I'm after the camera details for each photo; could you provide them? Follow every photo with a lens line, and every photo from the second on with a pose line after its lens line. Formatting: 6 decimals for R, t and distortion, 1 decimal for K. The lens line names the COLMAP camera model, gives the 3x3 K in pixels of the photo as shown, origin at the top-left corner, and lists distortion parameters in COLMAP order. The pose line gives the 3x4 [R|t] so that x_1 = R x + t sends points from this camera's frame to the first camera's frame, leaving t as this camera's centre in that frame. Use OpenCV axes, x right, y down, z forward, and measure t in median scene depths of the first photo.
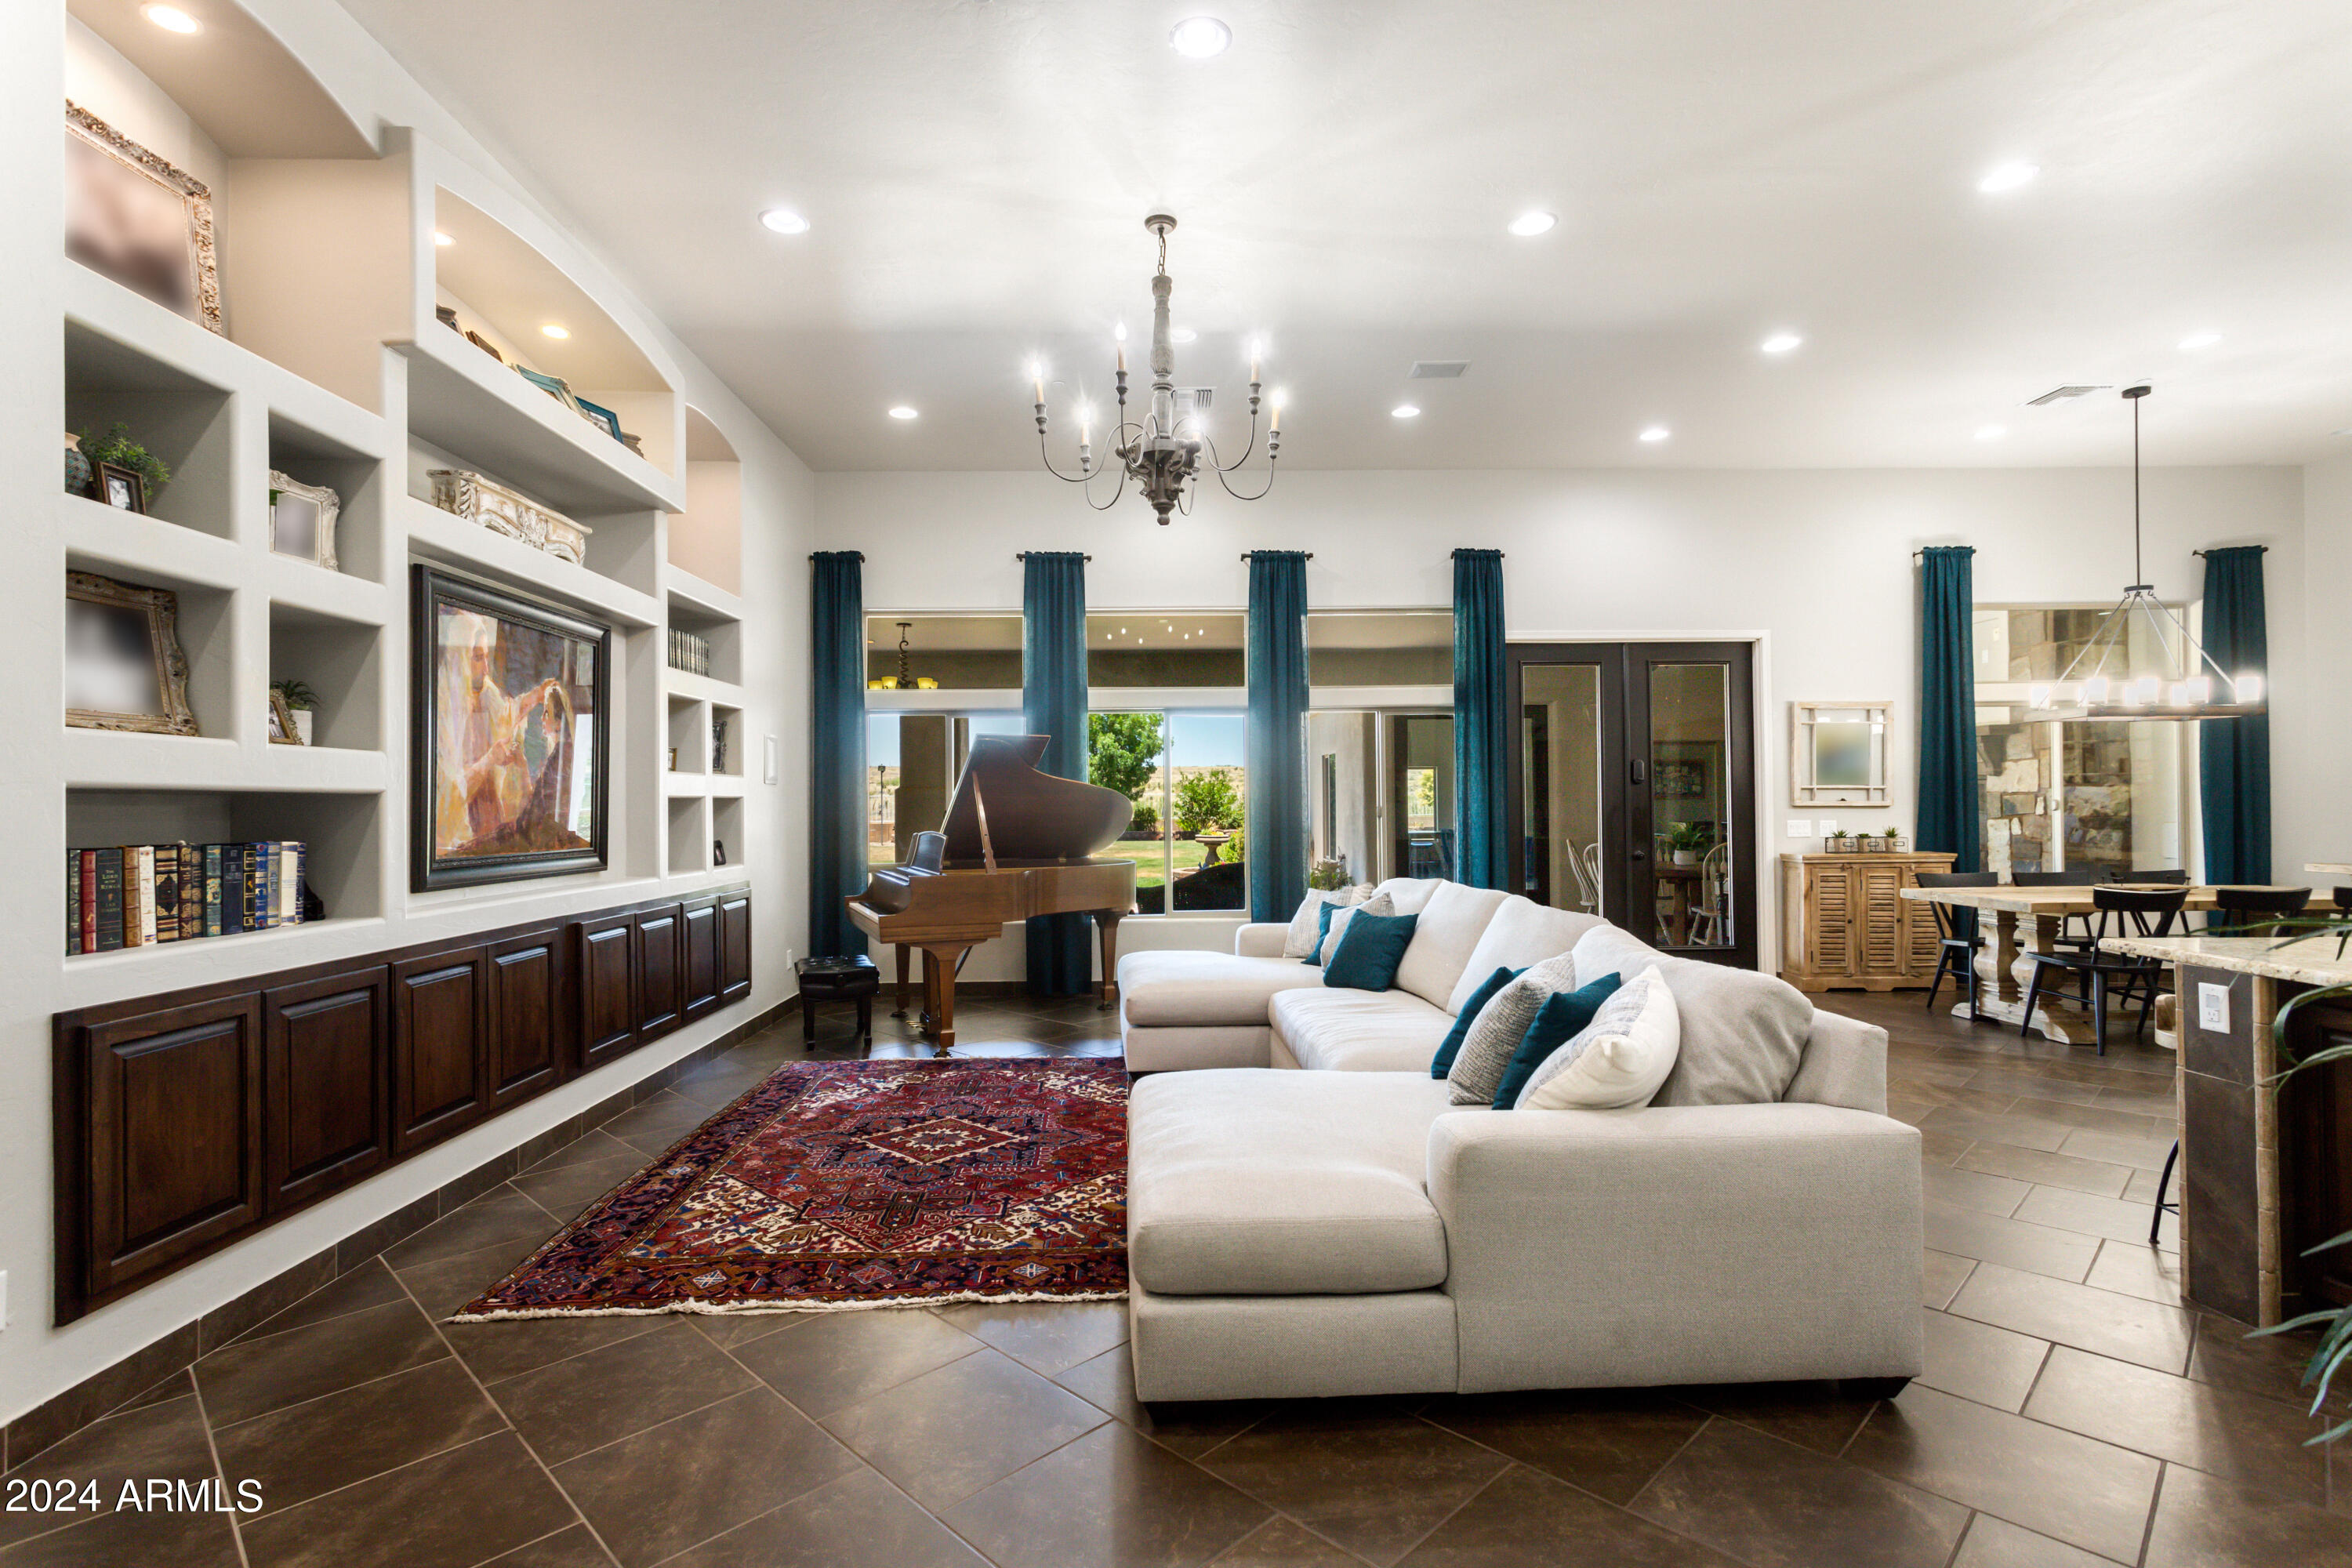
lens RADIAL K [[1115.4, 0, 1185.8], [0, 1115.4, 778.7], [0, 0, 1]] dist [0.008753, -0.000040]
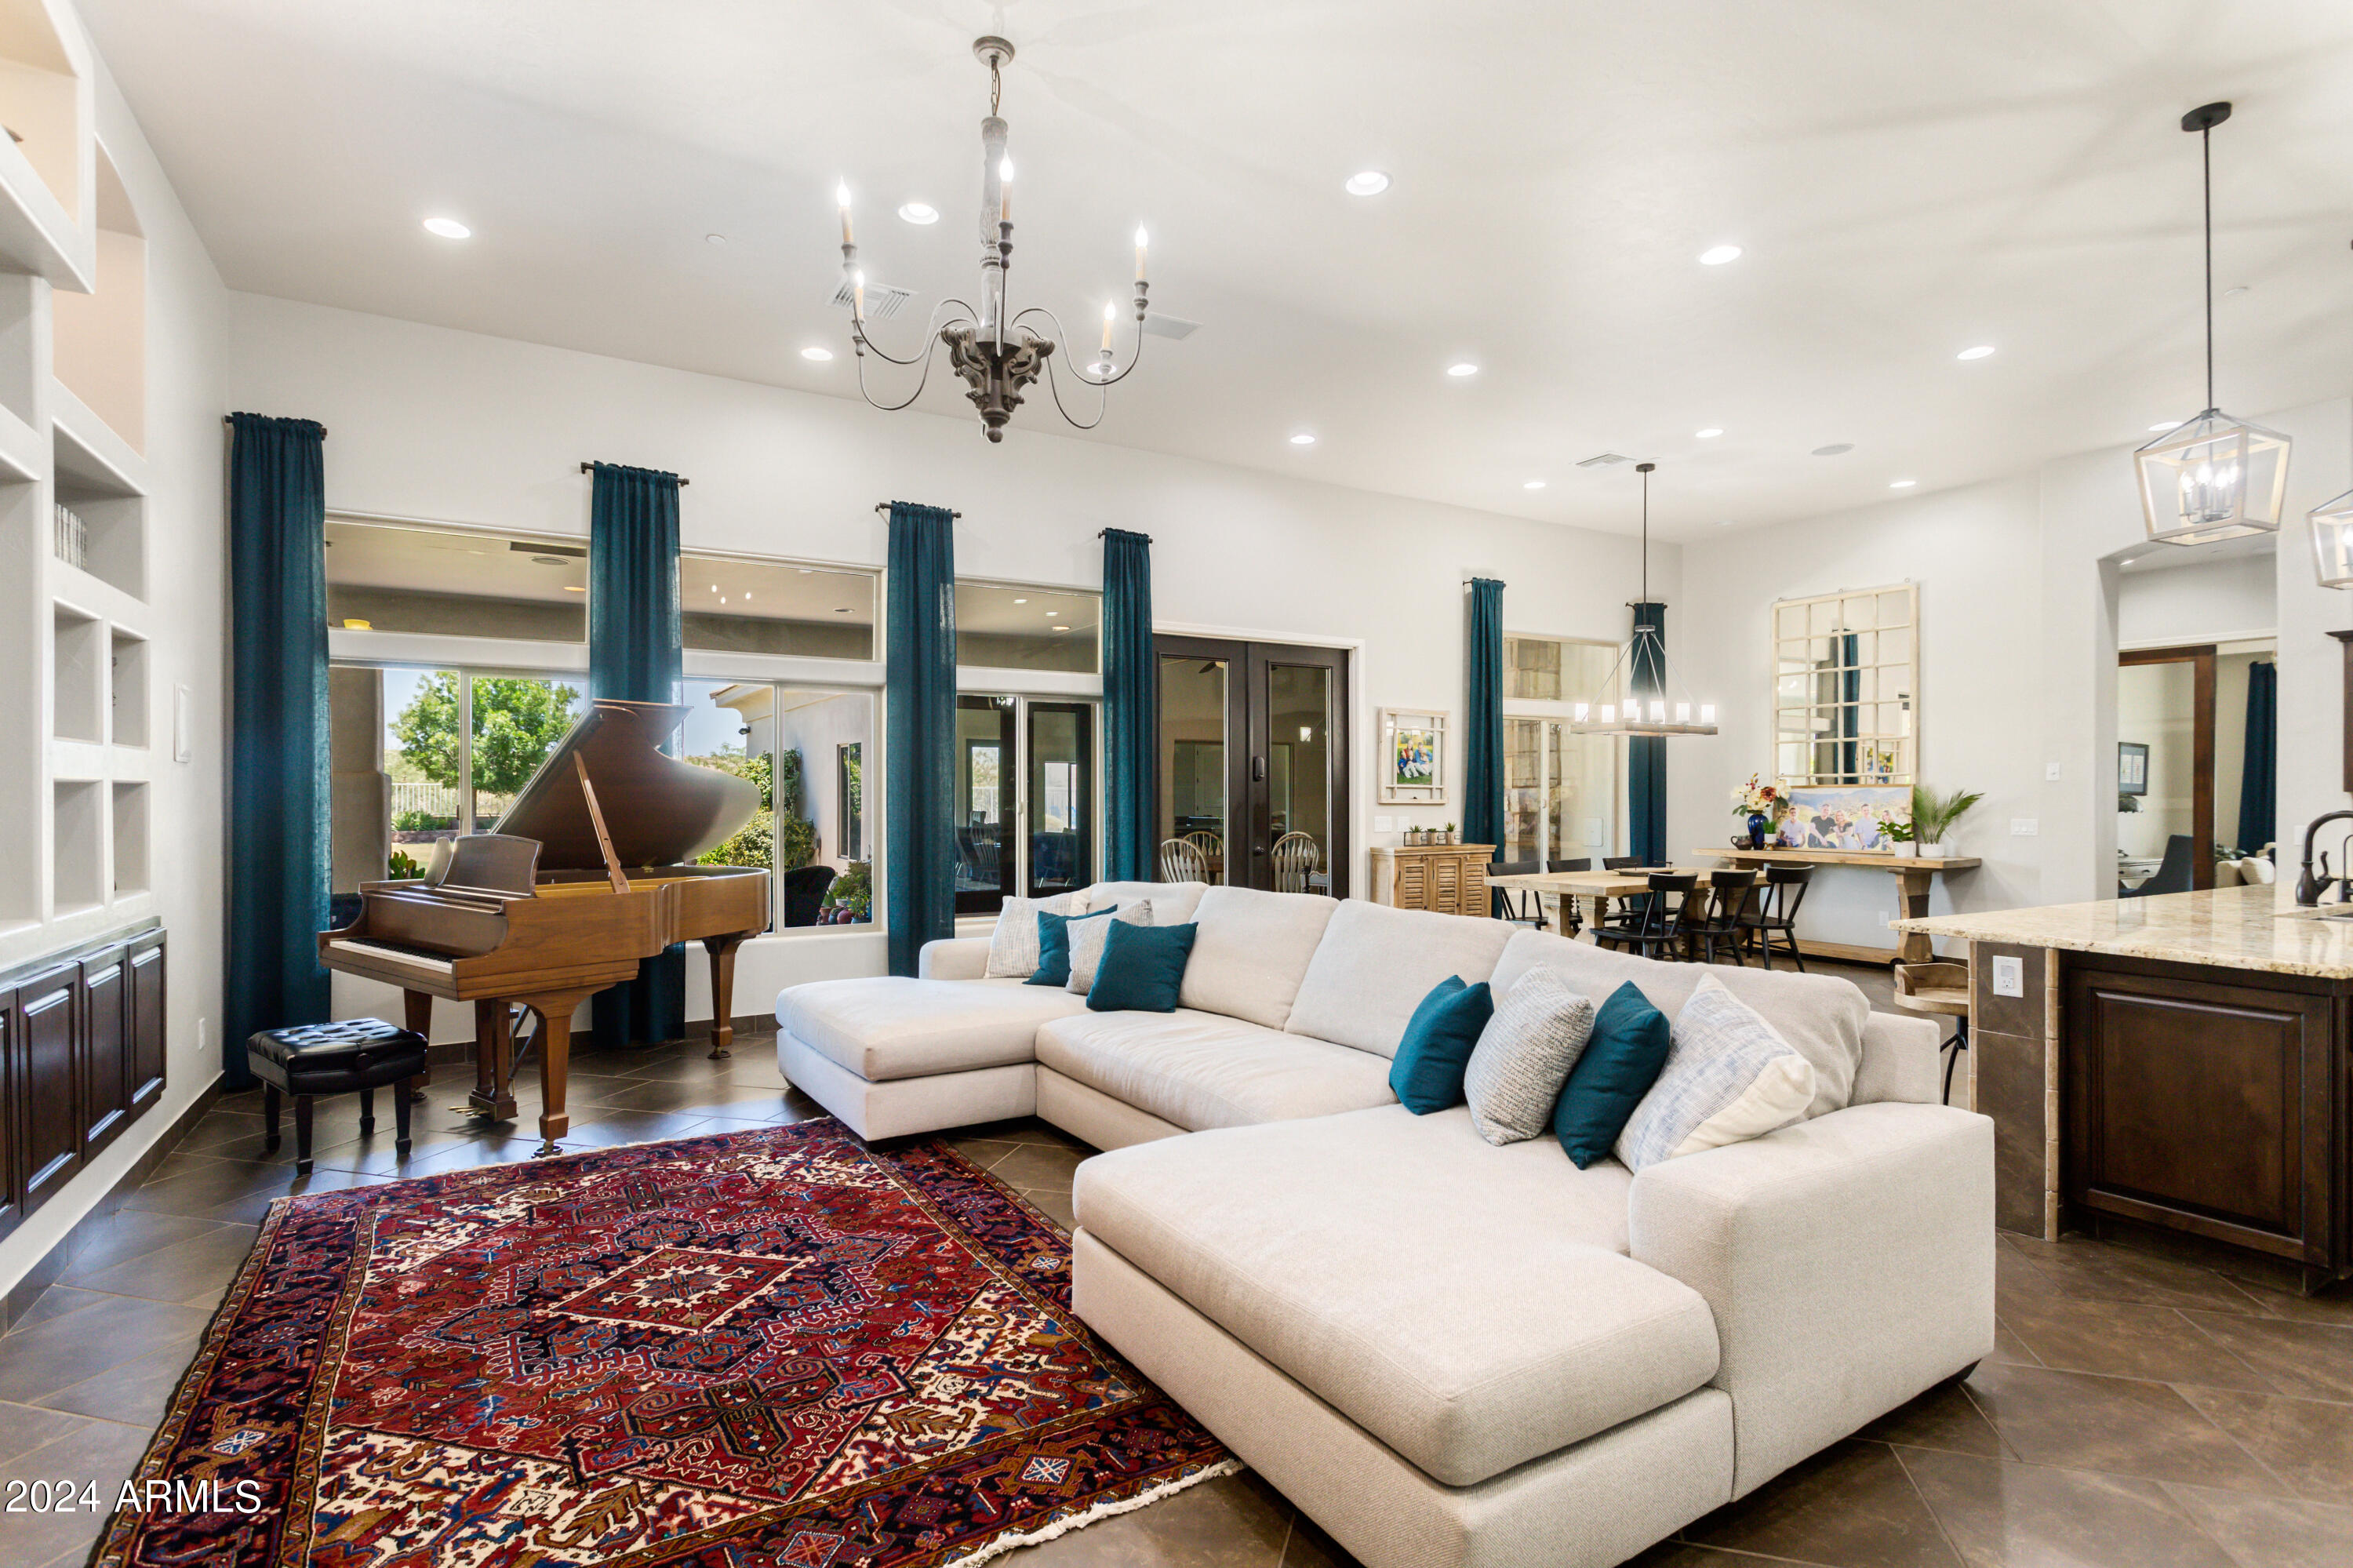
lens RADIAL K [[1121.3, 0, 1171.0], [0, 1121.3, 789.4], [0, 0, 1]] dist [0.010234, -0.000851]
pose [[0.875279, 0.010489, 0.483504, -0.271338], [-0.017543, 0.999795, 0.010069, 0.005391], [-0.483300, -0.017296, 0.875284, 0.234408]]
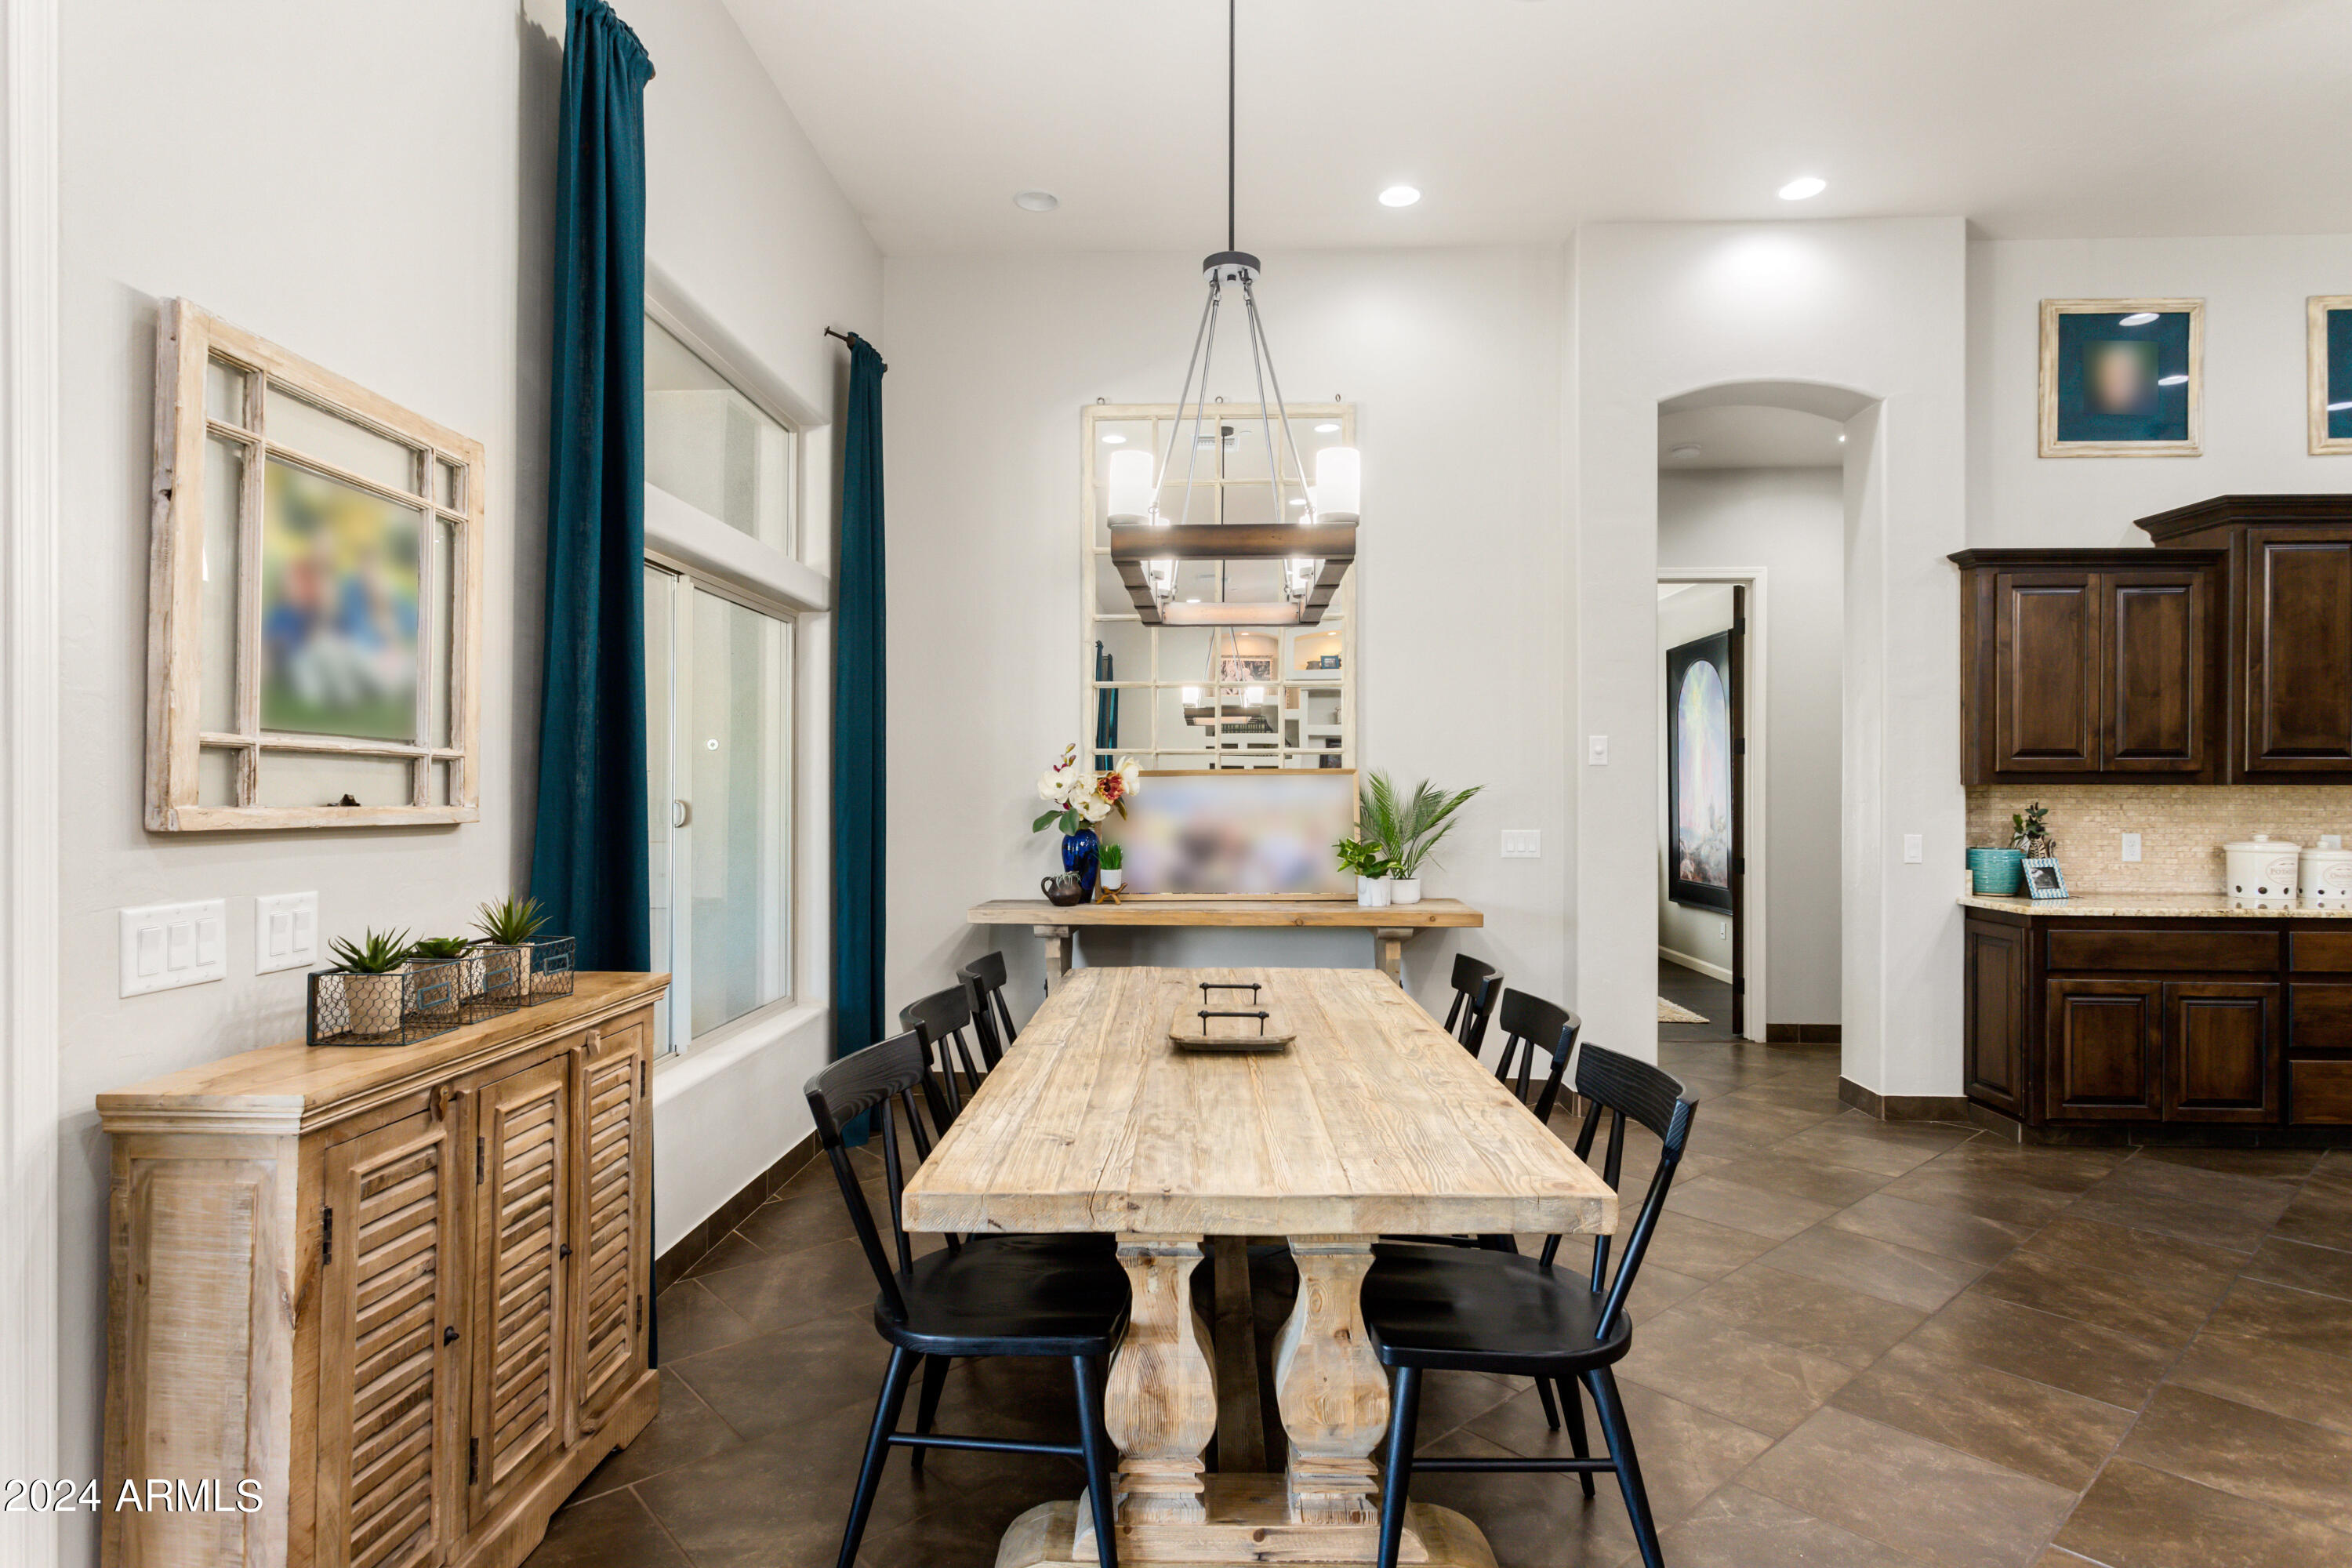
lens RADIAL K [[1205.8, 0, 1165.9], [0, 1205.8, 810.1], [0, 0, 1]] dist [-0.000815, 0.000266]
pose [[0.064548, -0.003567, 0.997908, 0.573398], [-0.017553, 0.999835, 0.004709, 0.027252], [-0.997760, -0.017820, 0.064475, 1.345103]]
